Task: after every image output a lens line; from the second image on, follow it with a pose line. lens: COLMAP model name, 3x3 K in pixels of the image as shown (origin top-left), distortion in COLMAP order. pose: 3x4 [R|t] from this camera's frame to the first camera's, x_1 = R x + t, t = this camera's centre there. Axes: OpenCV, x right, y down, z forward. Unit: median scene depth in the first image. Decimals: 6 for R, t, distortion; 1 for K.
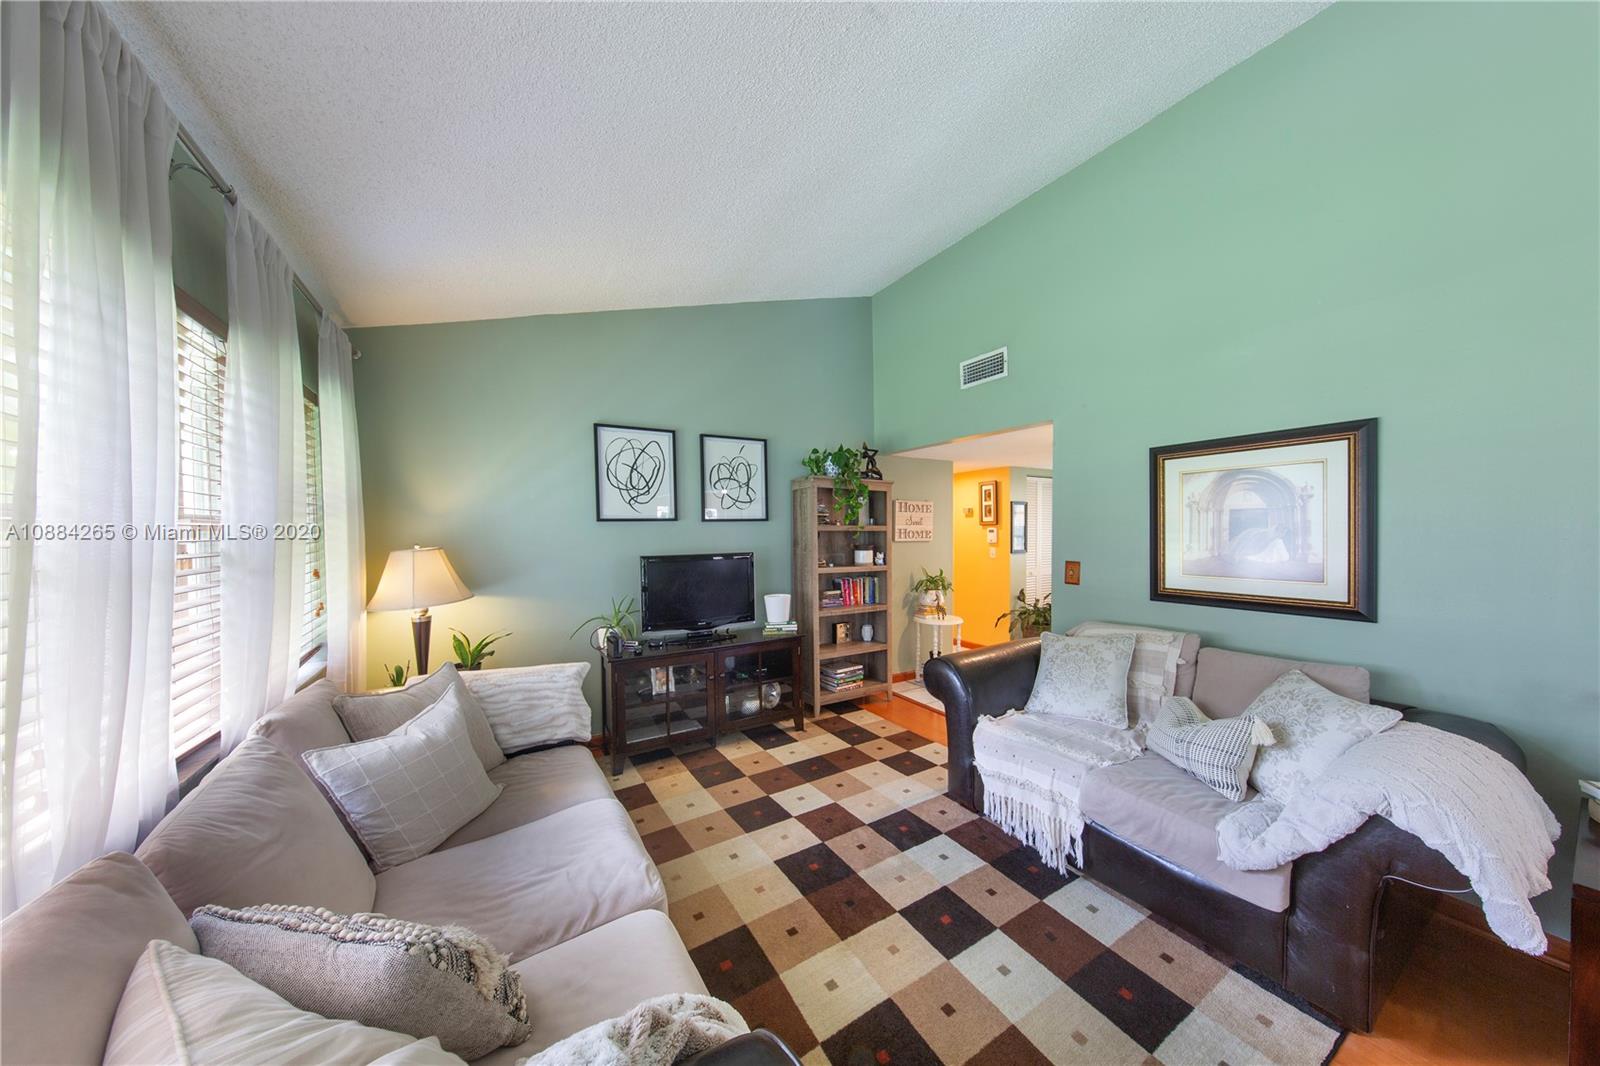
lens RADIAL K [[505.9, 0, 808.7], [0, 505.9, 529.9], [0, 0, 1]] dist [-0.000053, -0.000004]
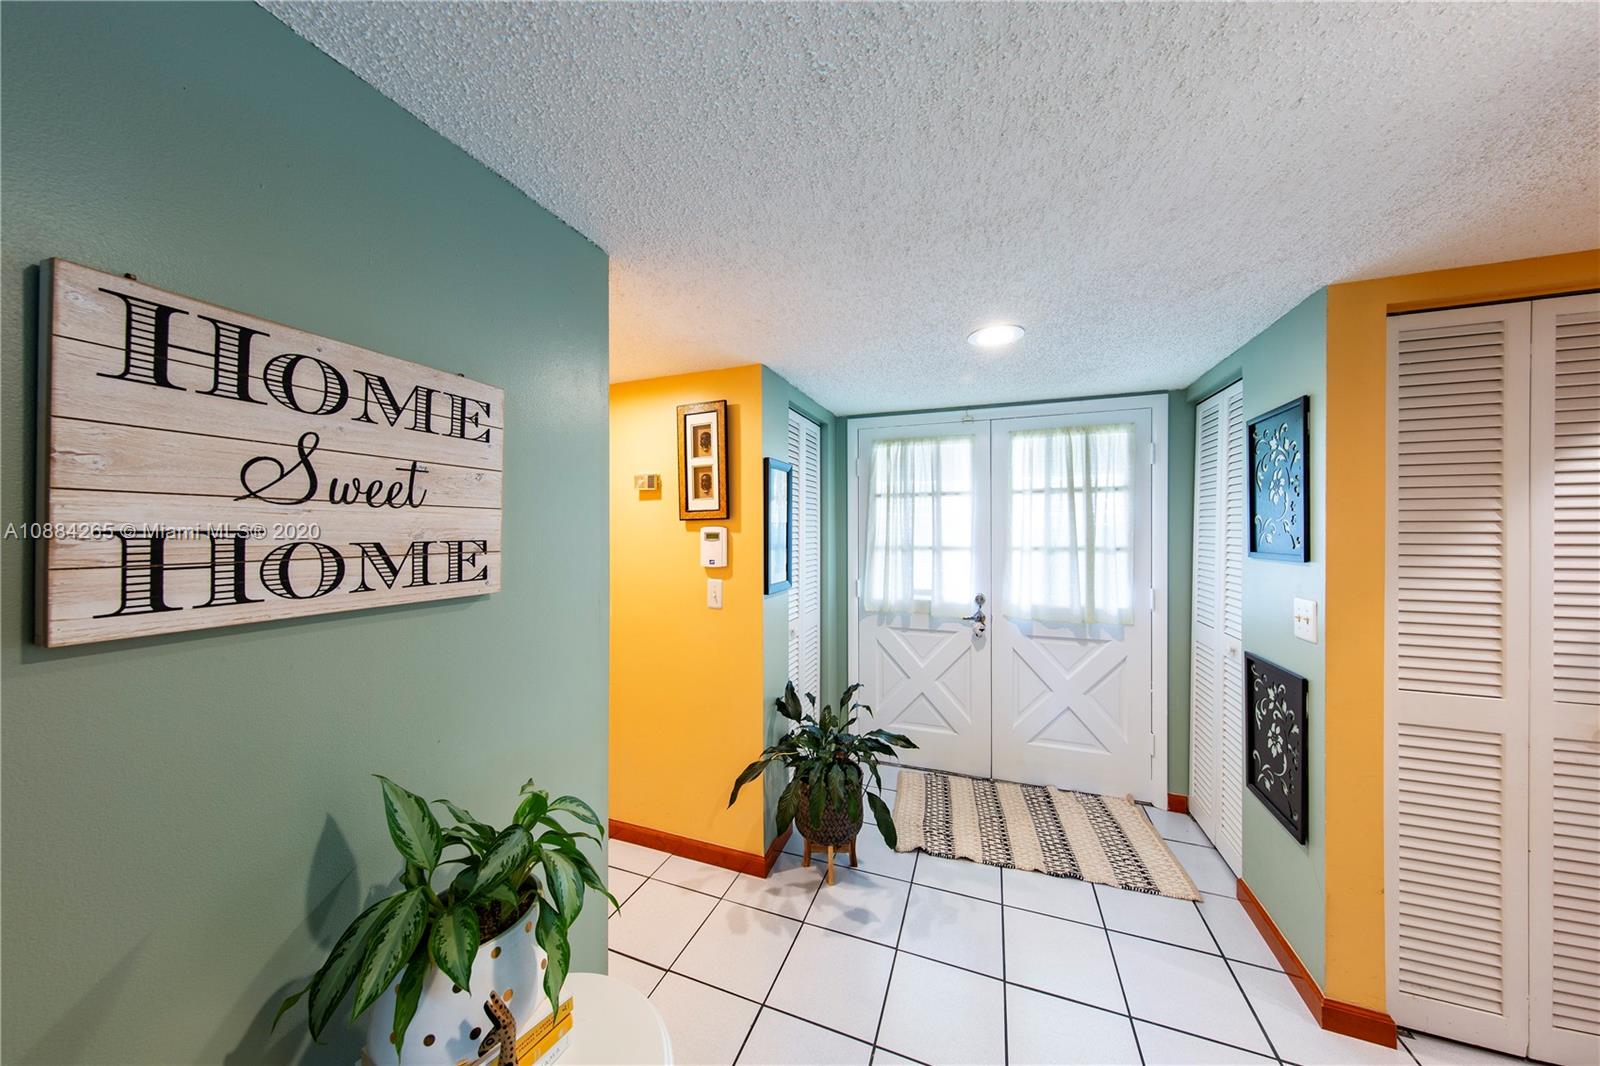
lens RADIAL K [[505.9, 0, 806.9], [0, 505.9, 529.9], [0, 0, 1]] dist [-0.000053, -0.000004]
pose [[0.790807, -0.002713, 0.612059, 0.188059], [0.007301, 0.999961, -0.005001, 0.000154], [-0.612022, 0.008423, 0.790796, 0.662577]]
